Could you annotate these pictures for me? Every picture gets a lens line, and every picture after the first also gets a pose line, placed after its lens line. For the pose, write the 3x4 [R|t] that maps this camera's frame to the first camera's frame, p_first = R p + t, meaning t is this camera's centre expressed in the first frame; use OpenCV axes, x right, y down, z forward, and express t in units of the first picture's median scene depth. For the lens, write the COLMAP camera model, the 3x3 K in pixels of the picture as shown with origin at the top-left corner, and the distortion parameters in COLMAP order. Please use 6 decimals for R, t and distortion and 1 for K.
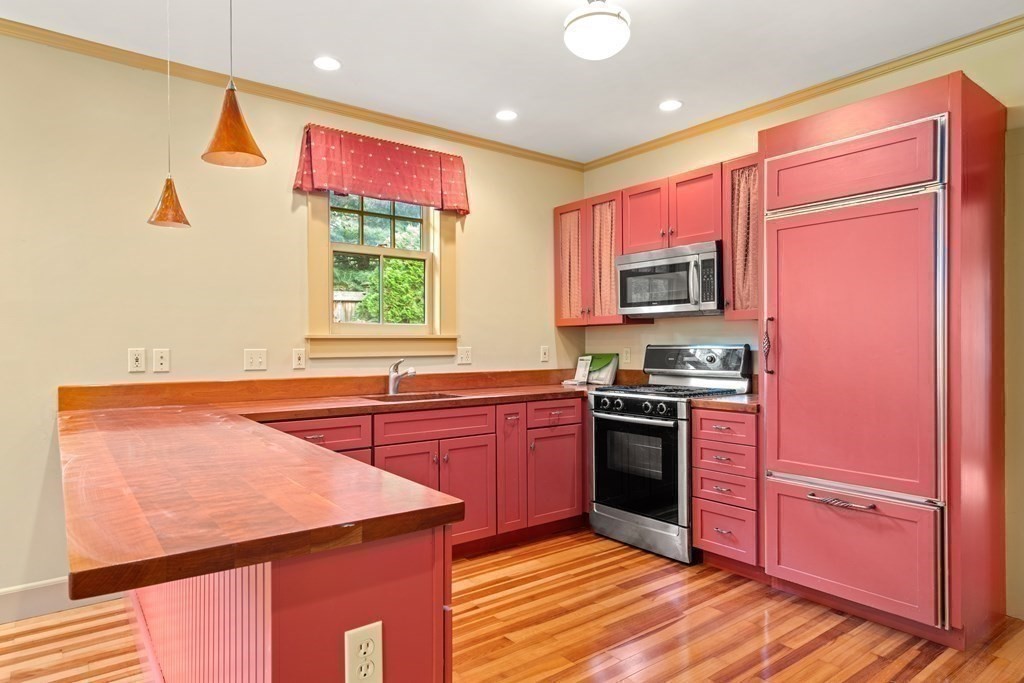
lens RADIAL K [[595.9, 0, 510.2], [0, 595.9, 346.2], [0, 0, 1]] dist [0.004305, 0.001022]
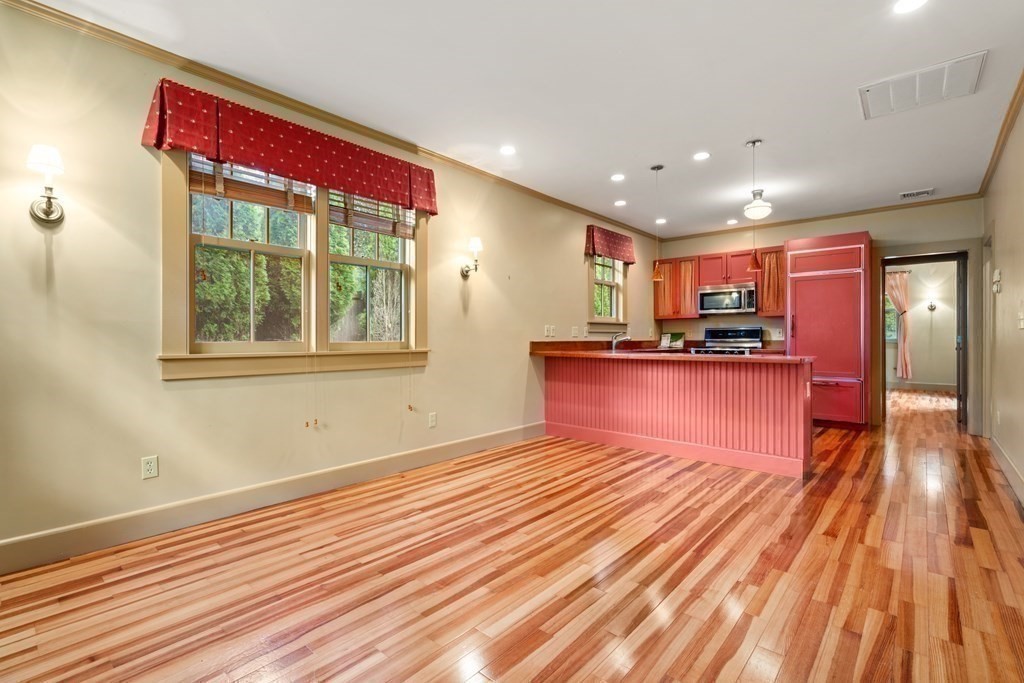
lens RADIAL K [[466.7, 0, 513.6], [0, 466.7, 336.4], [0, 0, 1]] dist [0.004848, 0.000285]
pose [[0.980526, 0.001532, 0.196385, -0.813842], [0.000456, 0.999949, -0.010078, 0.046368], [-0.196390, 0.009972, 0.980475, -0.527580]]
